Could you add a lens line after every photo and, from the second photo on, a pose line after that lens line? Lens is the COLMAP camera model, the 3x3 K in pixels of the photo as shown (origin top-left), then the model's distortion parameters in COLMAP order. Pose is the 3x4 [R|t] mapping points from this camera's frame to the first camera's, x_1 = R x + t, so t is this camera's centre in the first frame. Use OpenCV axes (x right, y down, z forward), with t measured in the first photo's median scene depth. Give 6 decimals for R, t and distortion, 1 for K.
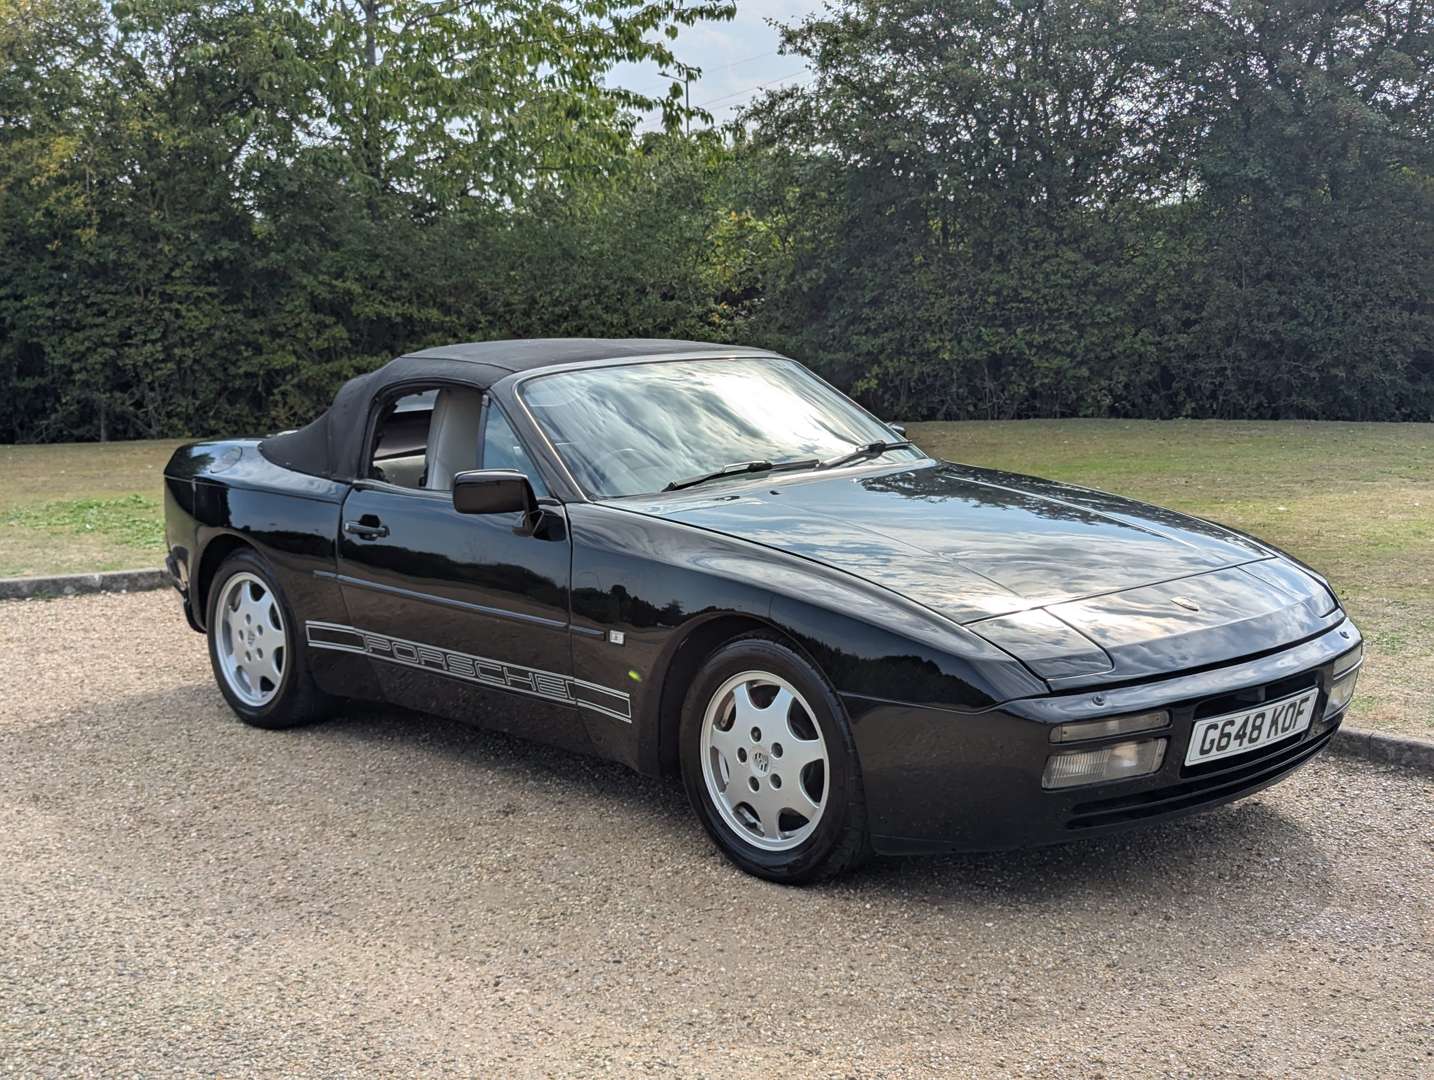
lens RADIAL K [[2100.8, 0, 736.0], [0, 2100.8, 540.2], [0, 0, 1]] dist [0.176404, -0.378547]
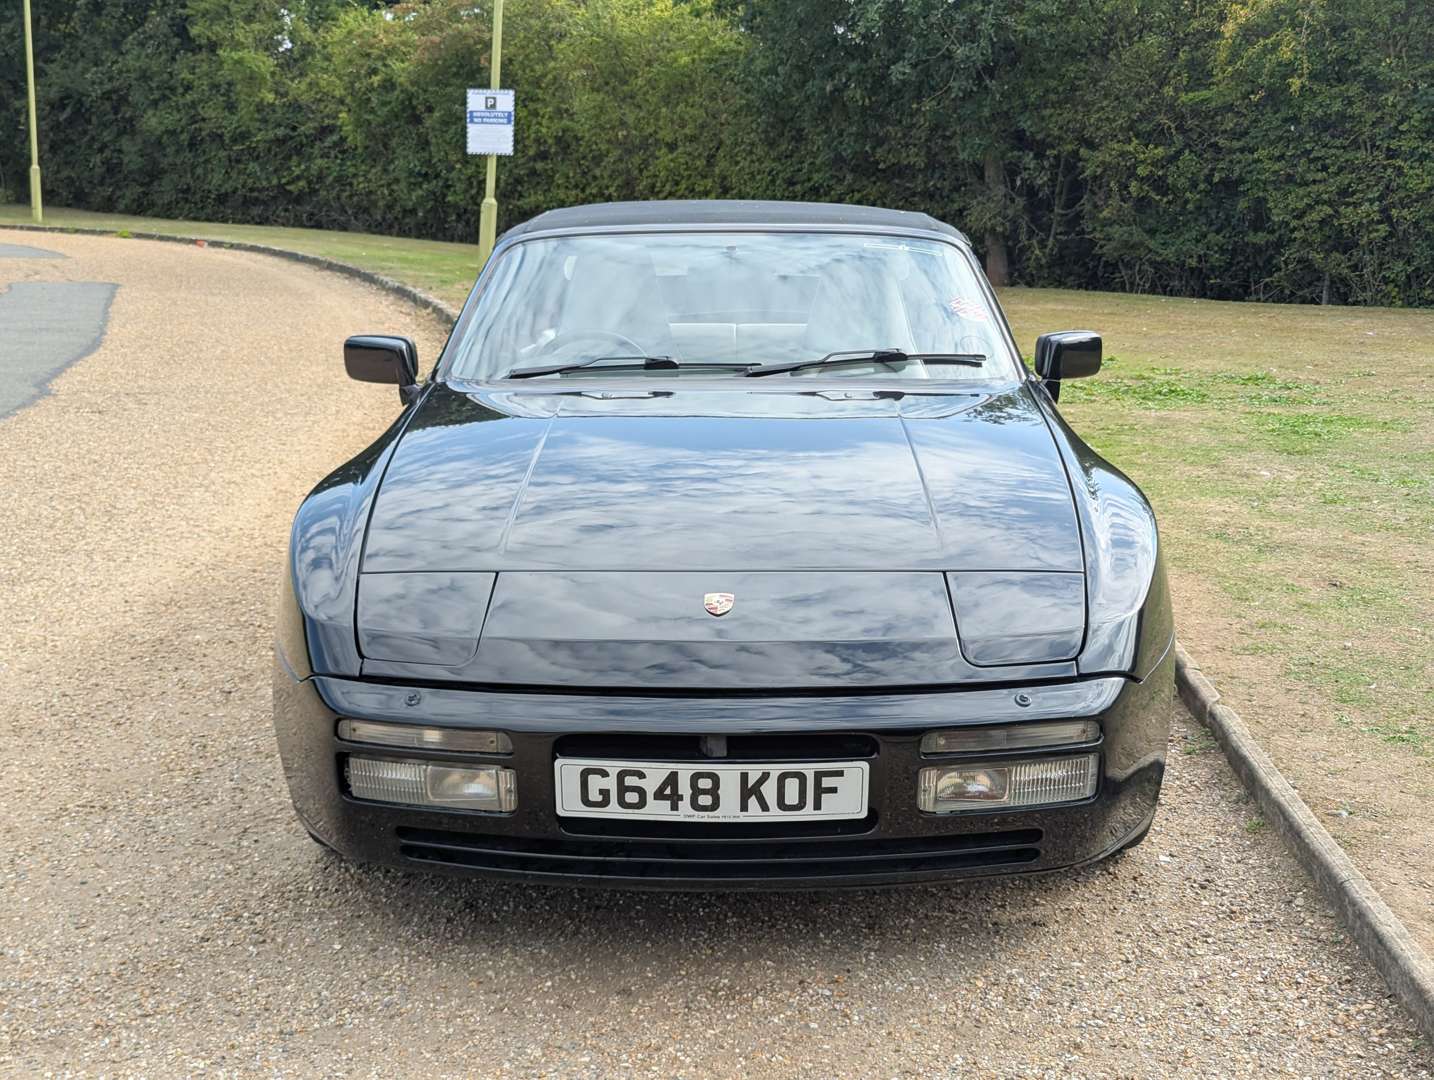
lens RADIAL K [[2100.8, 0, 736.0], [0, 2100.8, 540.2], [0, 0, 1]] dist [0.176404, -0.378547]
pose [[0.722390, 0.158665, -0.673036, 0.178704], [-0.113689, 0.987326, 0.110732, -0.018271], [0.682075, -0.003475, 0.731274, 0.124755]]
